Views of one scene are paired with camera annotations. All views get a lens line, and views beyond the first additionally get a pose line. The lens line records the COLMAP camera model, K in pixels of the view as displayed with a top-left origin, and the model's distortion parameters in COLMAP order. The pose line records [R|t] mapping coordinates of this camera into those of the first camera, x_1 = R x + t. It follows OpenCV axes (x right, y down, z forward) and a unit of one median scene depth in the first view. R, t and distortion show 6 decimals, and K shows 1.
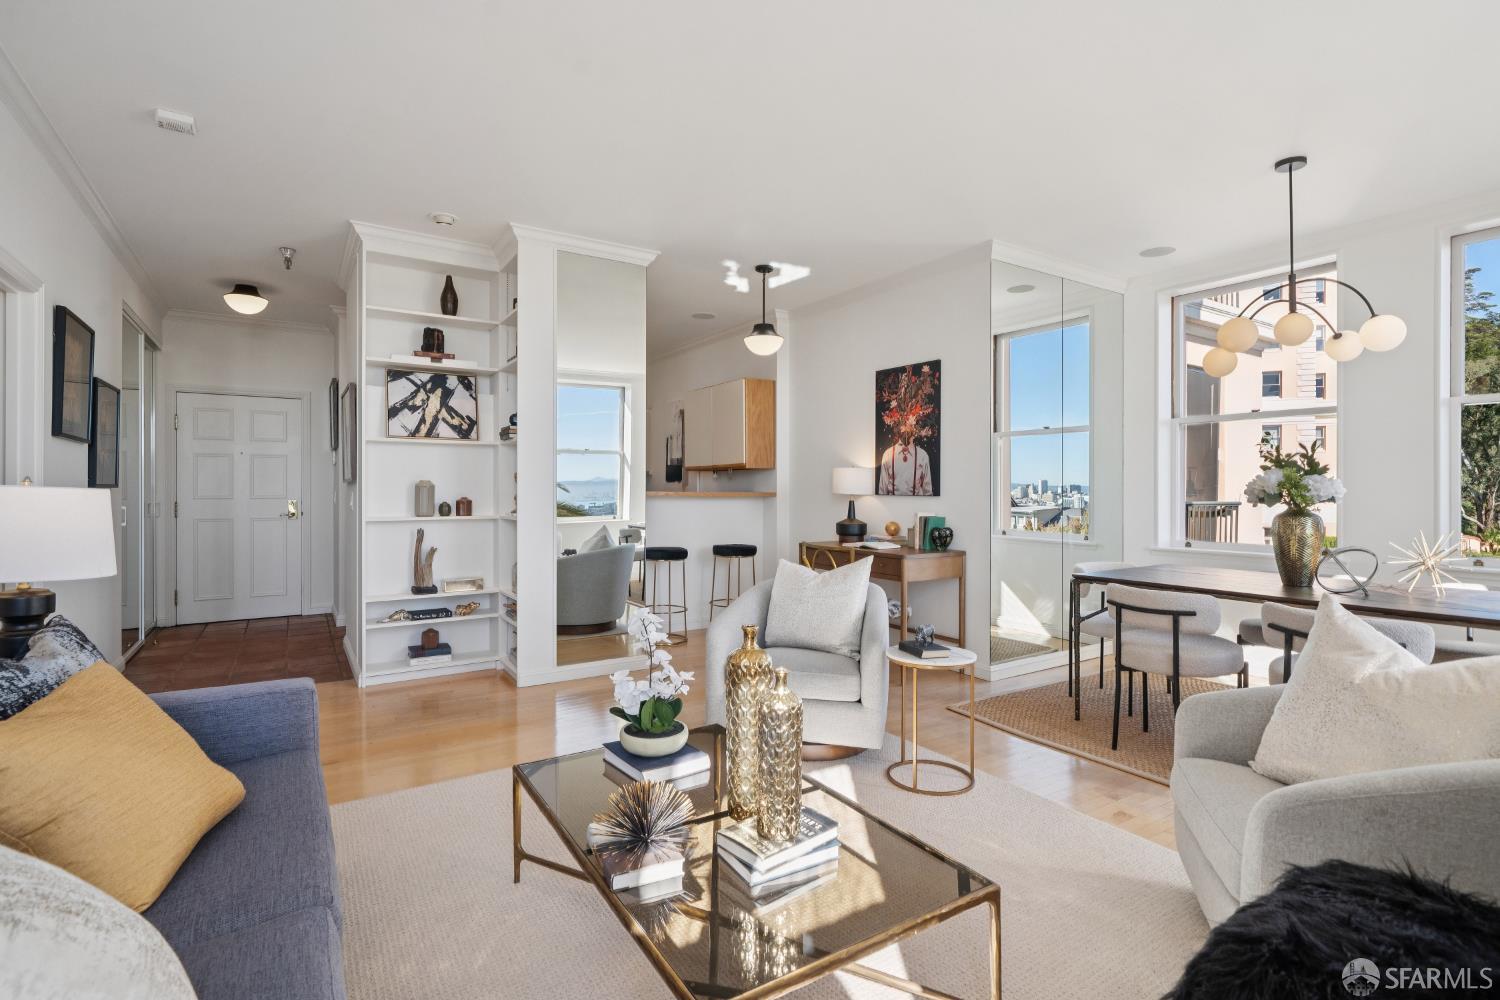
lens RADIAL K [[712.9, 0, 752.8], [0, 712.9, 487.0], [0, 0, 1]] dist [0.001465, -0.000637]
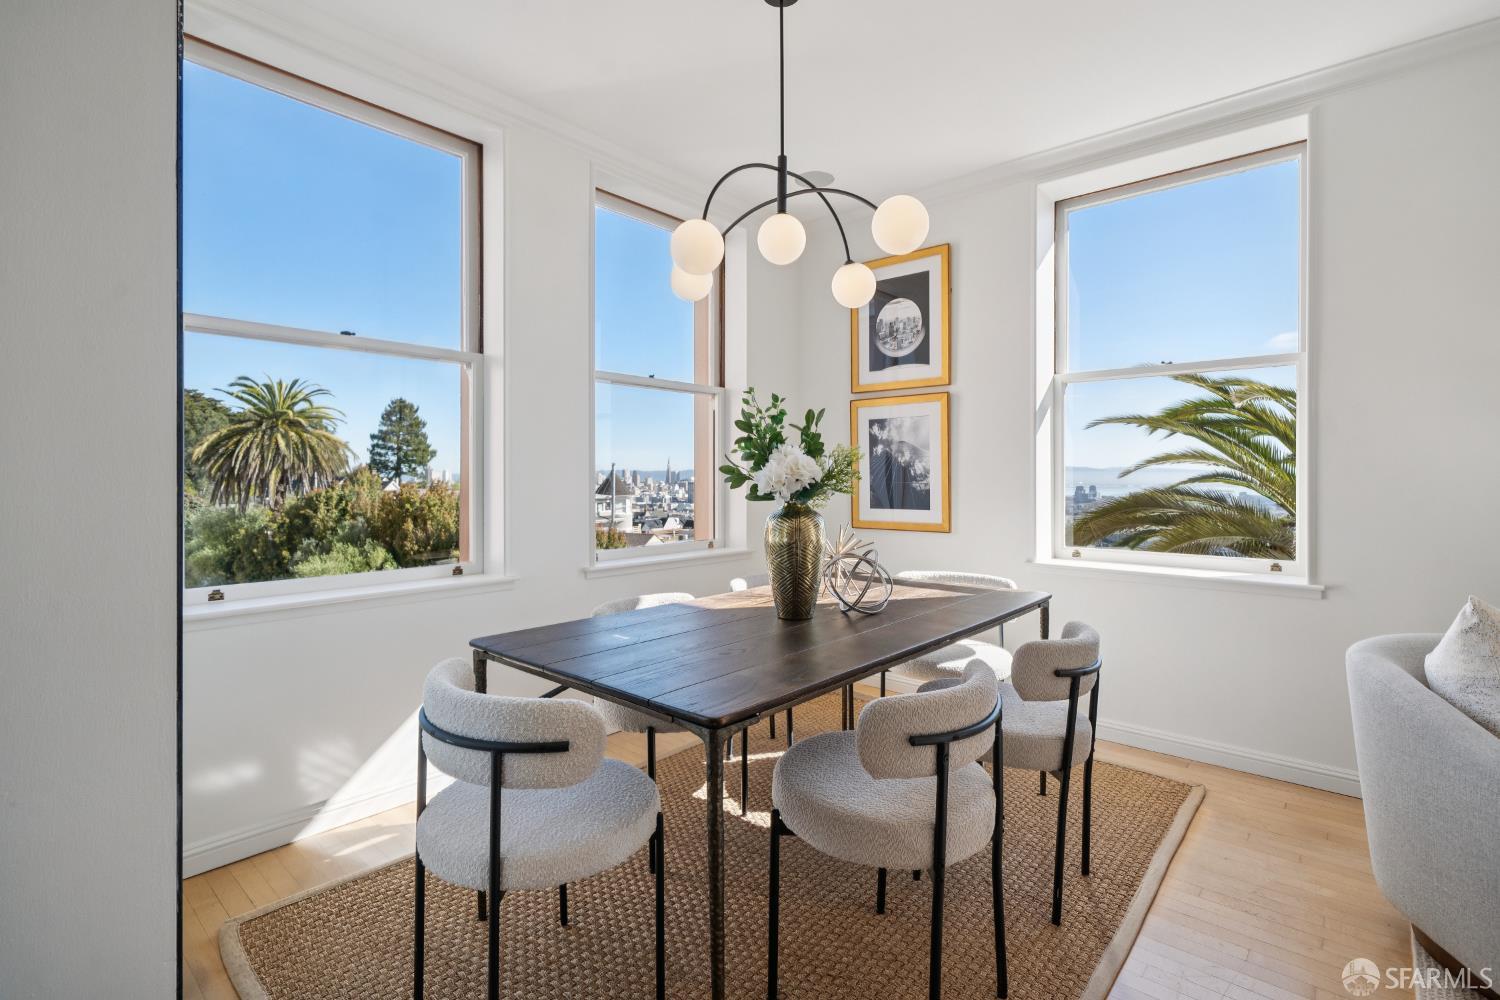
lens RADIAL K [[712.9, 0, 757.9], [0, 712.9, 477.1], [0, 0, 1]] dist [0.001465, -0.000637]
pose [[-0.284678, -0.004173, 0.958614, 0.083440], [-0.007059, 0.999973, 0.002257, 0.002220], [-0.958597, -0.006125, -0.284699, 0.852970]]
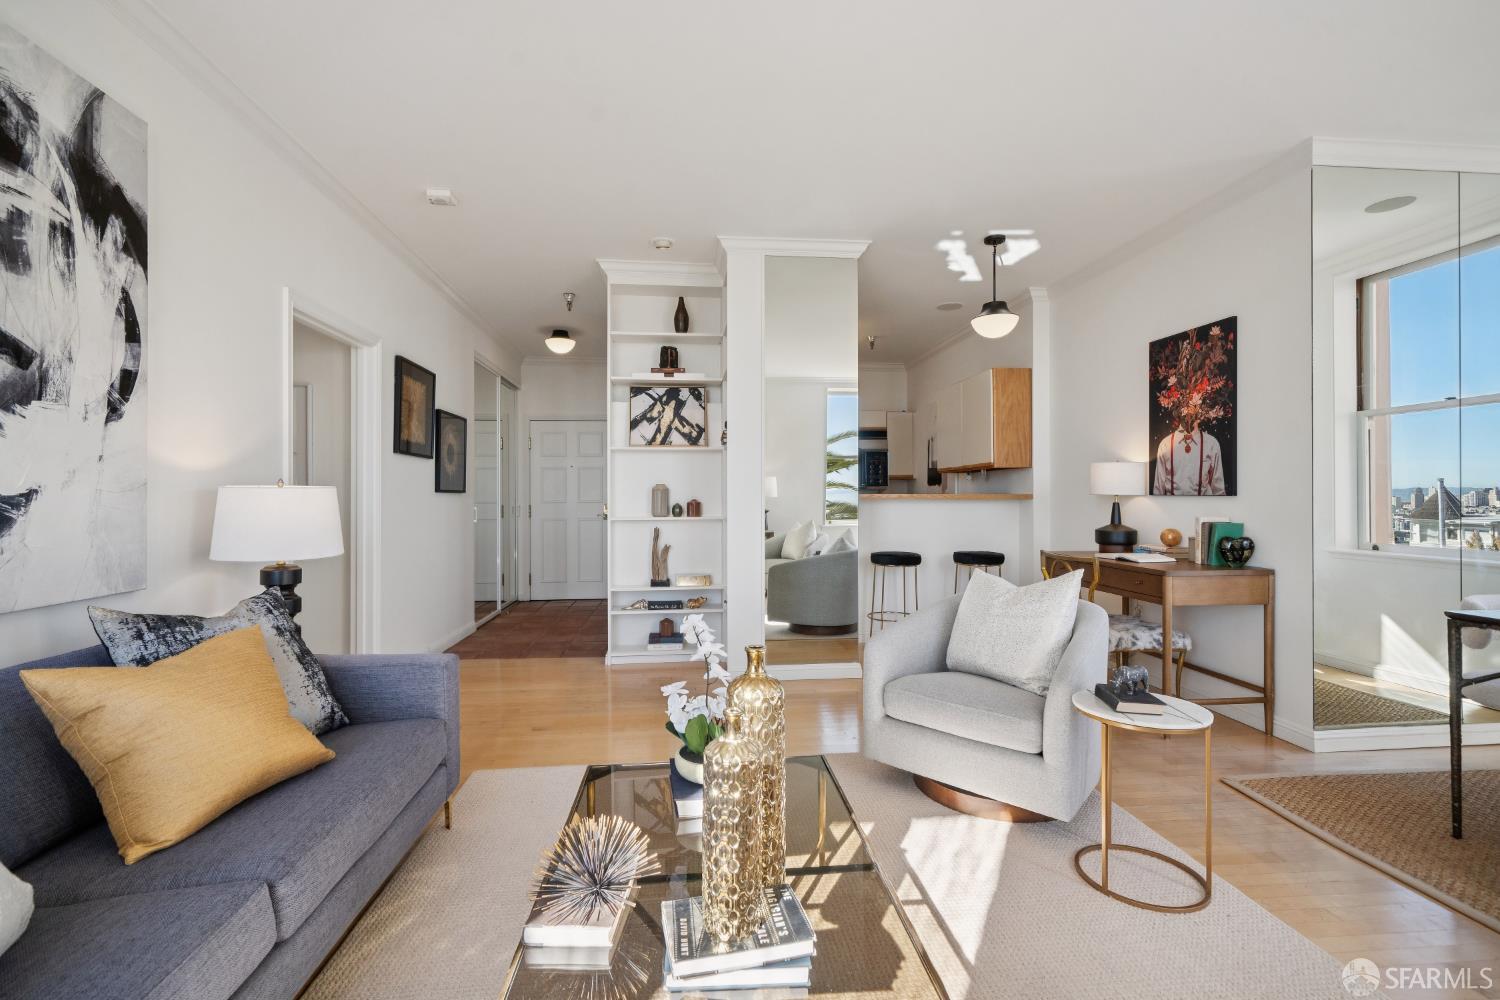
lens RADIAL K [[670.1, 0, 743.4], [0, 670.1, 495.6], [0, 0, 1]] dist [0.000433, 0.000300]
pose [[0.888213, -0.006689, -0.459383, 0.126345], [0.006728, 0.999976, -0.001552, 0.010457], [0.459383, -0.001712, 0.888237, 0.127004]]
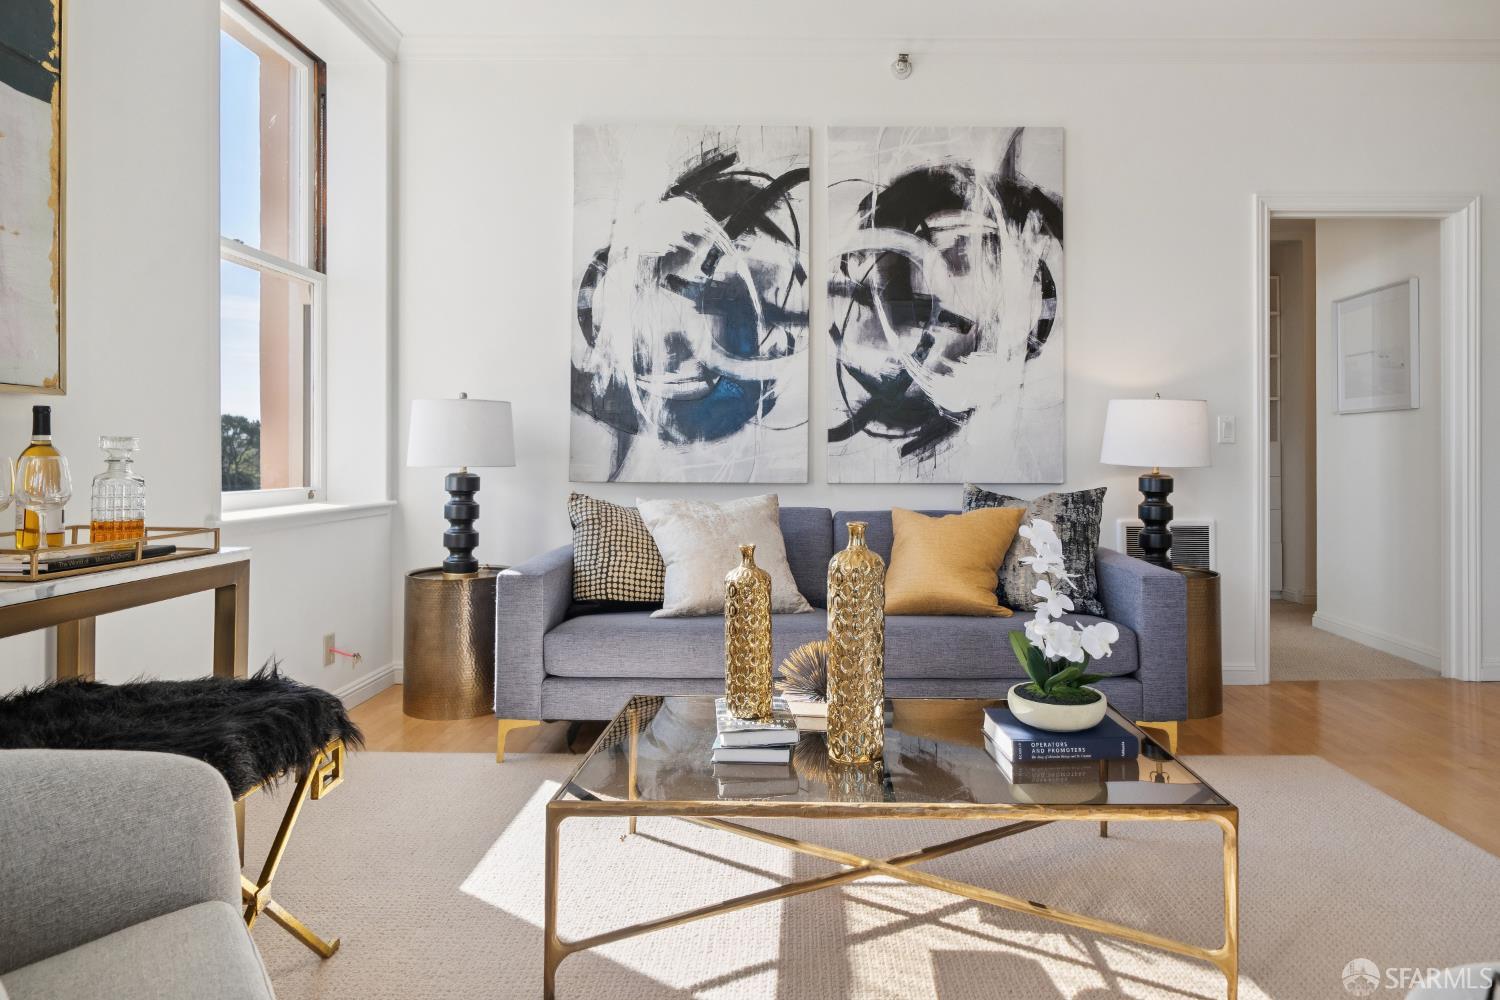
lens RADIAL K [[873.5, 0, 803.2], [0, 873.5, 445.7], [0, 0, 1]] dist [0.004763, 0.001713]
pose [[-0.540544, -0.009217, -0.841265, 0.338316], [0.000843, 0.999934, -0.011498, 0.046414], [0.841316, -0.006924, -0.540500, 0.578840]]
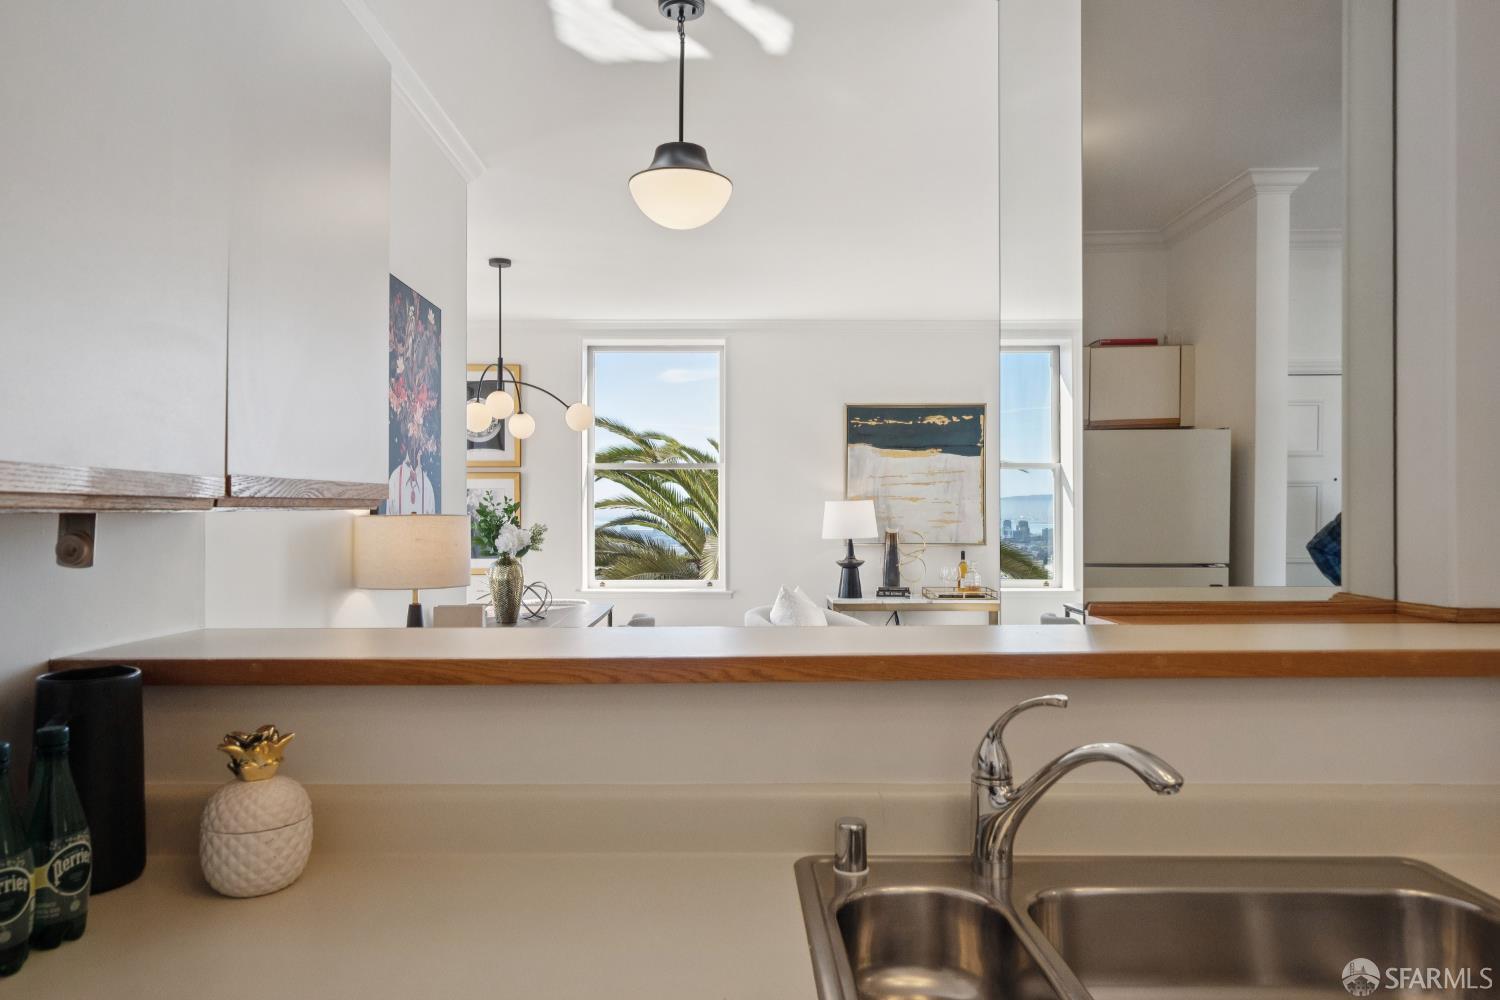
lens RADIAL K [[999.4, 0, 749.7], [0, 999.4, 504.0], [0, 0, 1]] dist [-0.000146, 0.000648]
pose [[-0.847763, -0.000579, 0.530375, -0.322988], [-0.005050, 0.999963, -0.006980, -0.034025], [-0.530352, -0.008596, -0.847734, 1.526876]]
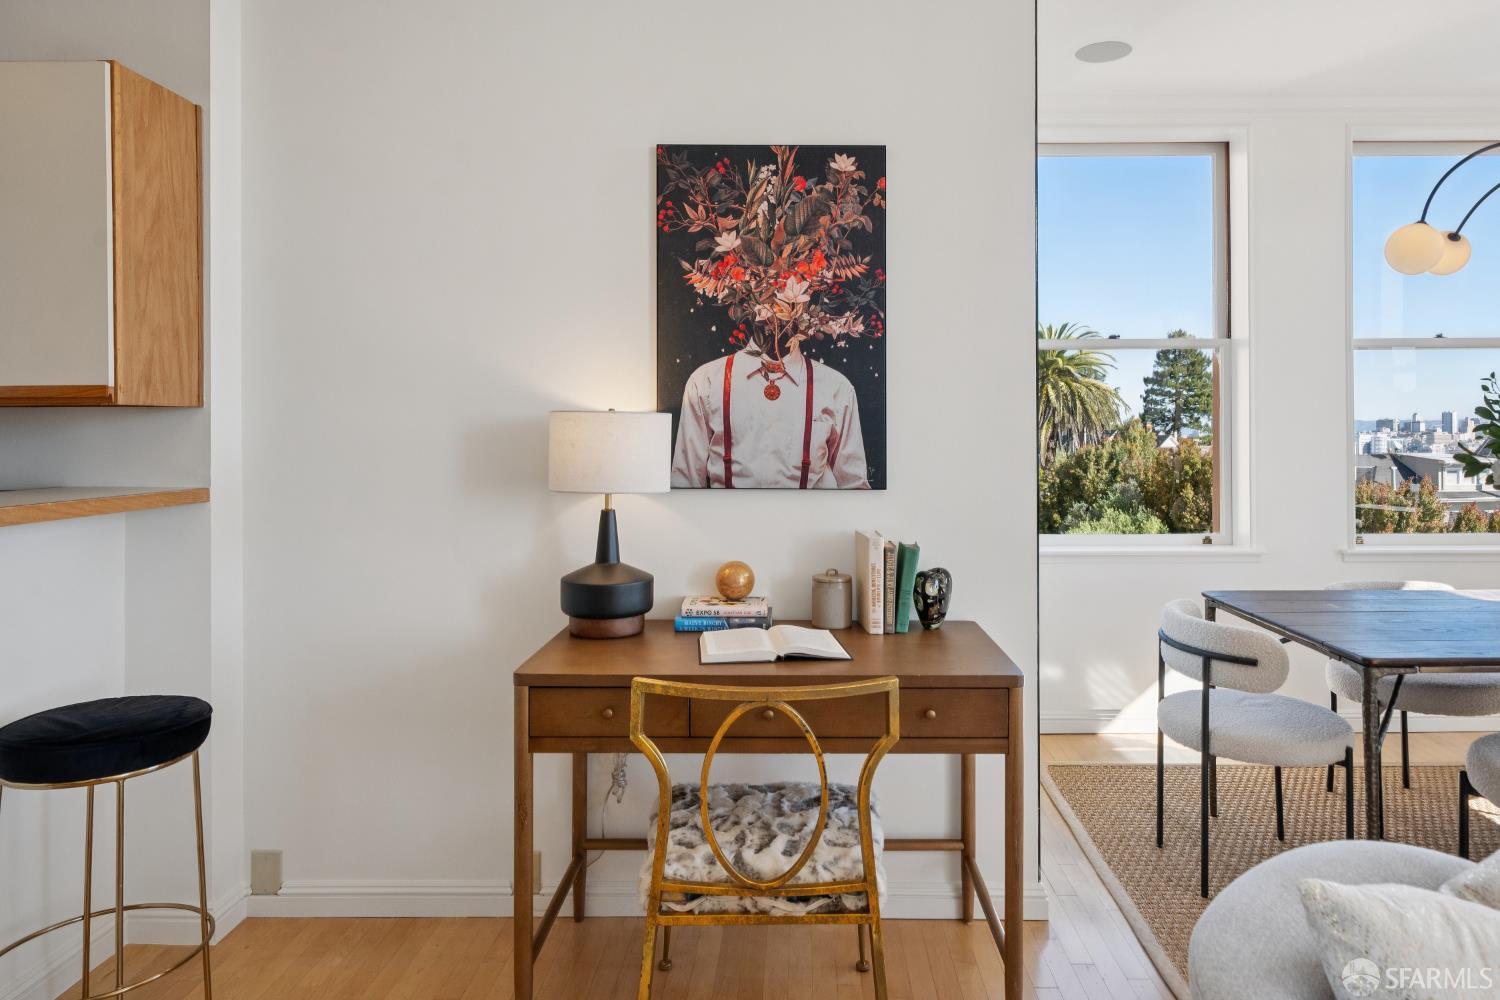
lens RADIAL K [[942.6, 0, 782.9], [0, 942.6, 426.8], [0, 0, 1]] dist [-0.006882, 0.010343]
pose [[0.544935, -0.003455, 0.838471, -0.215597], [0.002131, 0.999994, 0.002736, -0.024059], [-0.838476, 0.000296, 0.544939, 0.777320]]
